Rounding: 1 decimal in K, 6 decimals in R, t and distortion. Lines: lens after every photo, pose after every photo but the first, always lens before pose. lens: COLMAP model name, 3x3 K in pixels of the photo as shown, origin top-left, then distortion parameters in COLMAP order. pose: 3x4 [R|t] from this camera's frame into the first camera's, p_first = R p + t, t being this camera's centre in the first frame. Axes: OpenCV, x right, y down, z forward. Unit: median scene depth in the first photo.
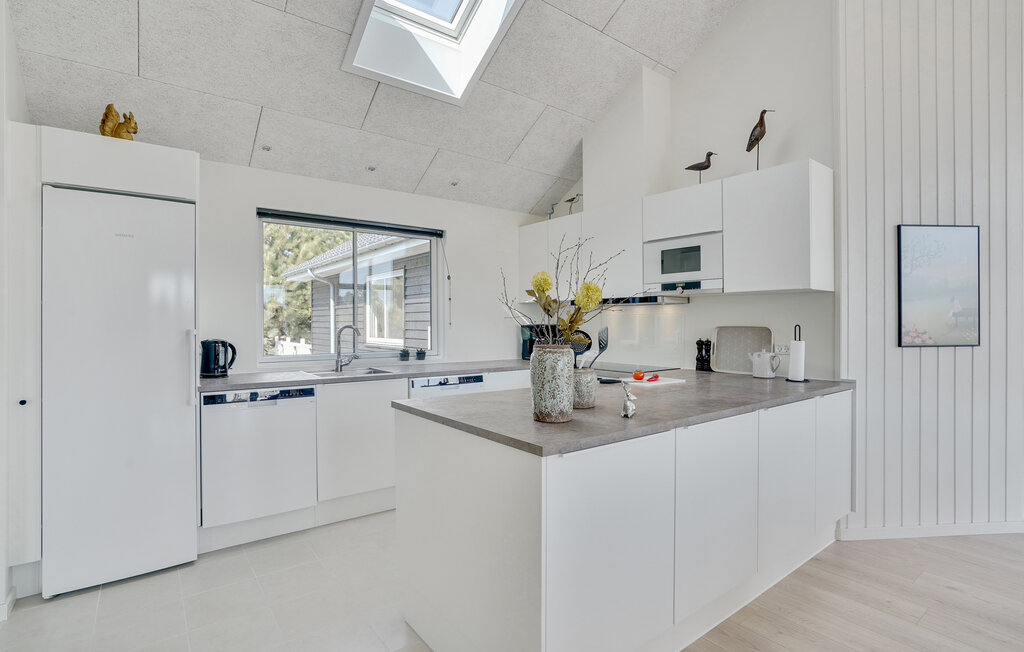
lens RADIAL K [[507.4, 0, 511.4], [0, 507.4, 321.9], [0, 0, 1]] dist [-0.003019, -0.000251]
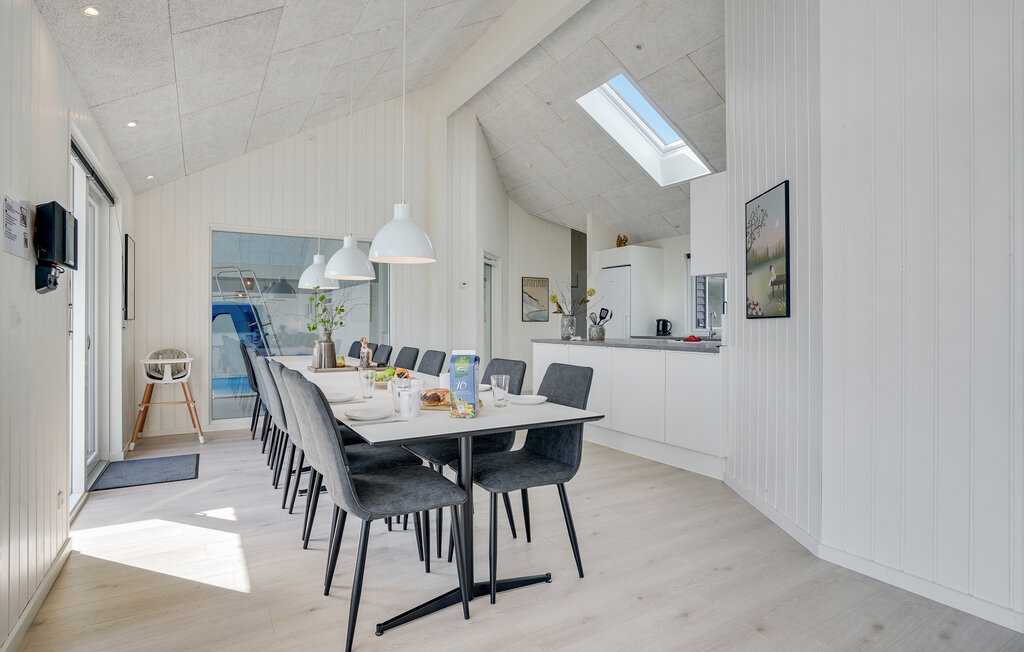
lens RADIAL K [[495.5, 0, 512.0], [0, 495.5, 326.0], [0, 0, 1]] dist [-0.024777, -0.000194]
pose [[-0.106730, 0.006910, -0.994264, 1.836550], [-0.003140, 0.999969, 0.007287, 0.058460], [0.994283, 0.003900, -0.106705, 0.618586]]
